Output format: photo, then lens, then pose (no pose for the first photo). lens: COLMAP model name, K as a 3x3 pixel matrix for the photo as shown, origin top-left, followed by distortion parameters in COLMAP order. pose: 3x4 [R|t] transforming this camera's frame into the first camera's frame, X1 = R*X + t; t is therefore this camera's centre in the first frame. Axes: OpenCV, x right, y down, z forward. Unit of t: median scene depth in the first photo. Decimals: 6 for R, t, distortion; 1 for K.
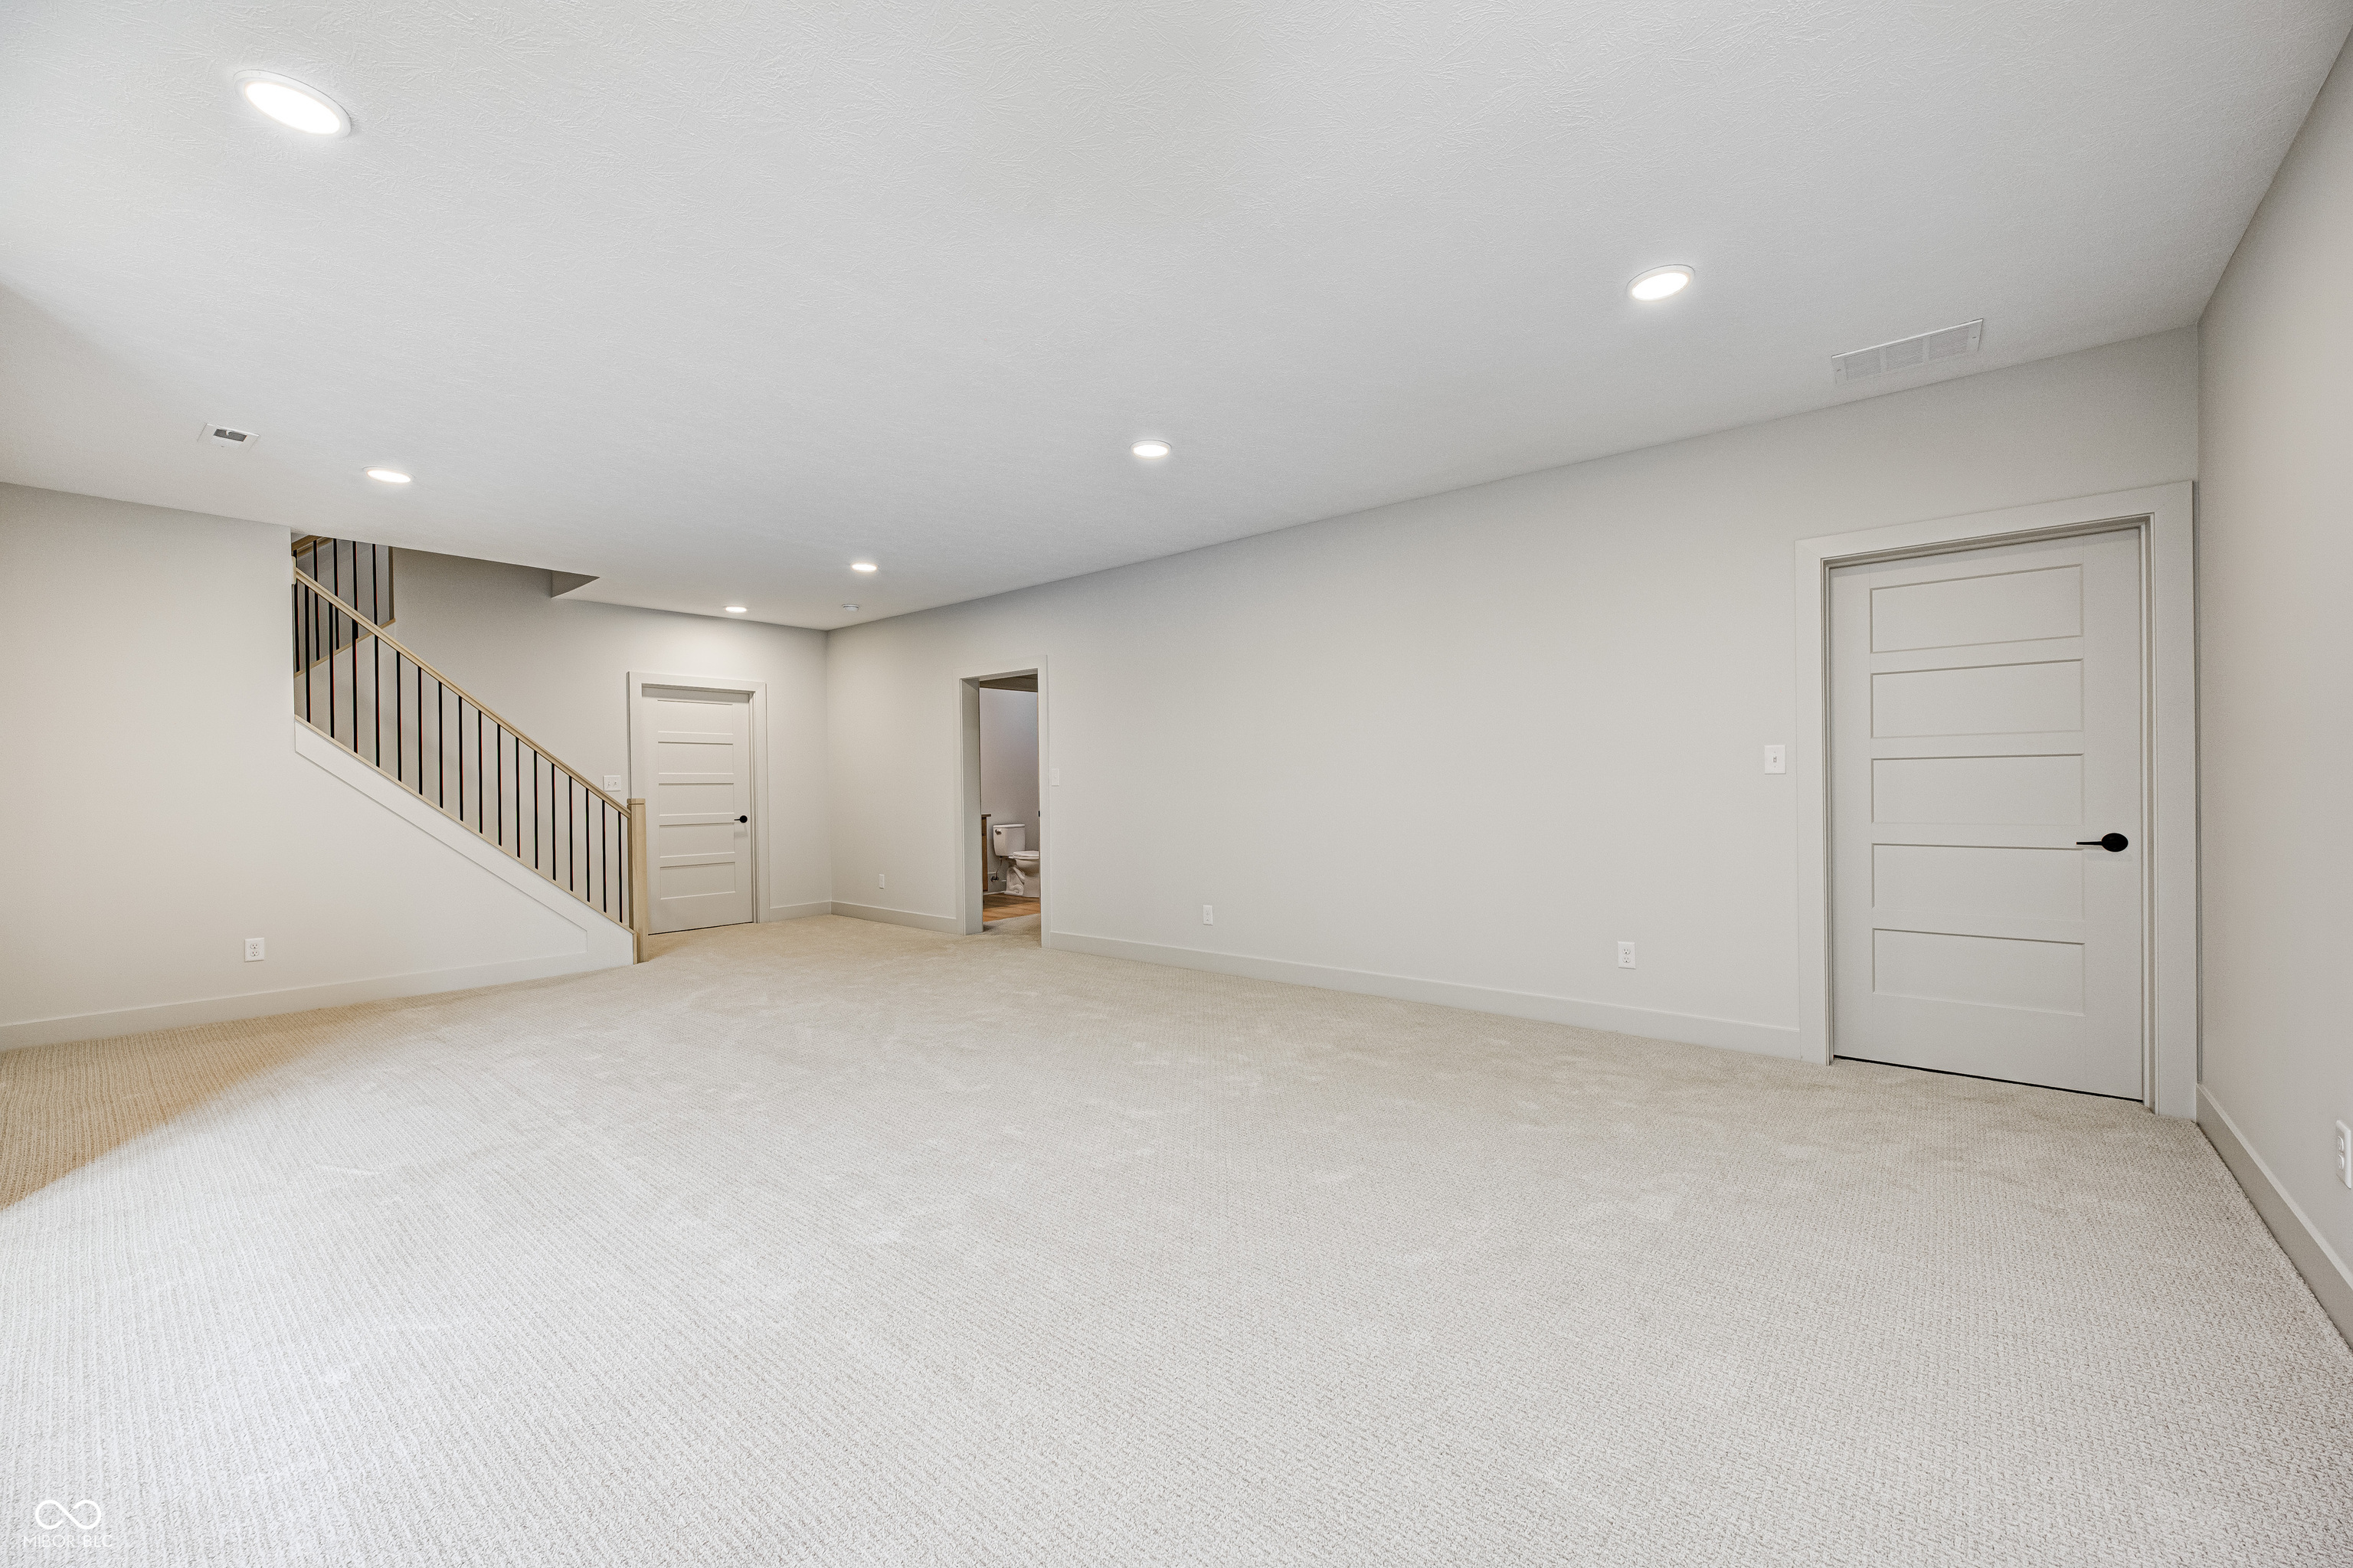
lens RADIAL K [[924.9, 0, 1176.5], [0, 924.9, 784.0], [0, 0, 1]] dist [-0.000987, -0.000078]
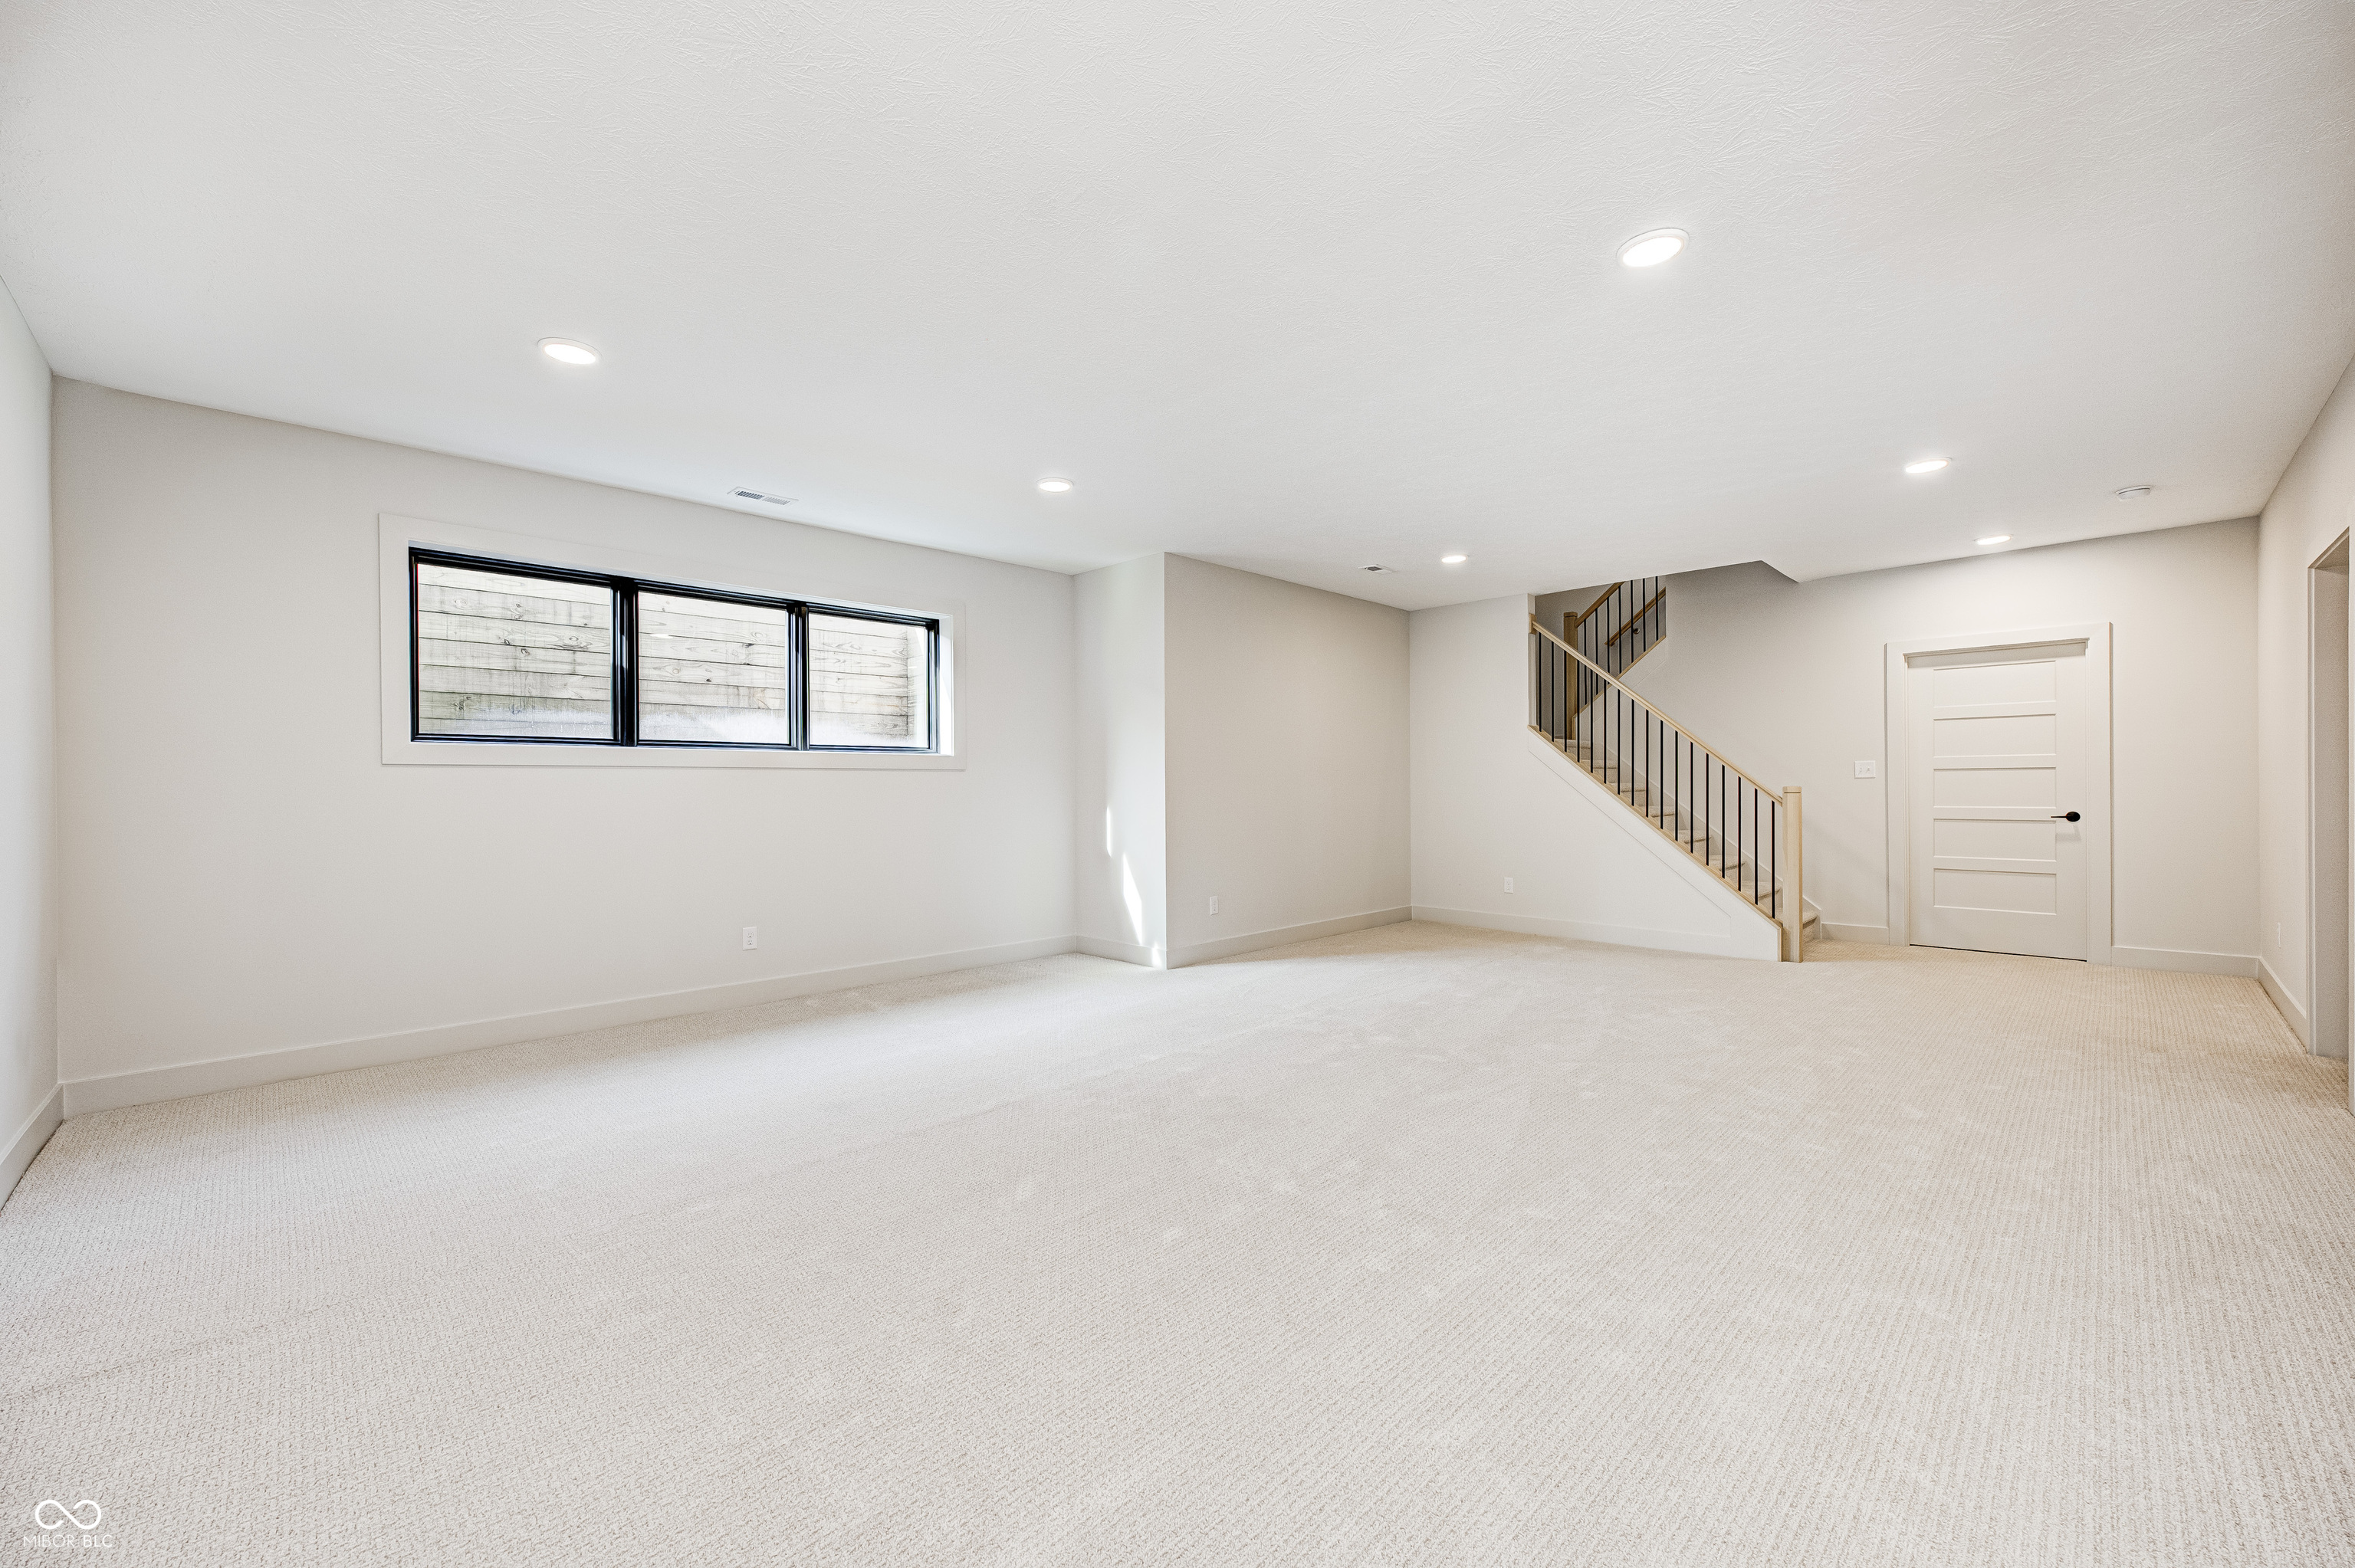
lens RADIAL K [[925.5, 0, 1177.5], [0, 925.5, 784.0], [0, 0, 1]] dist [-0.000987, -0.000078]
pose [[-0.088712, 0.006905, -0.996033, 0.347309], [0.010076, 0.999931, 0.006034, 0.001028], [0.996006, -0.009501, -0.088776, 0.399691]]
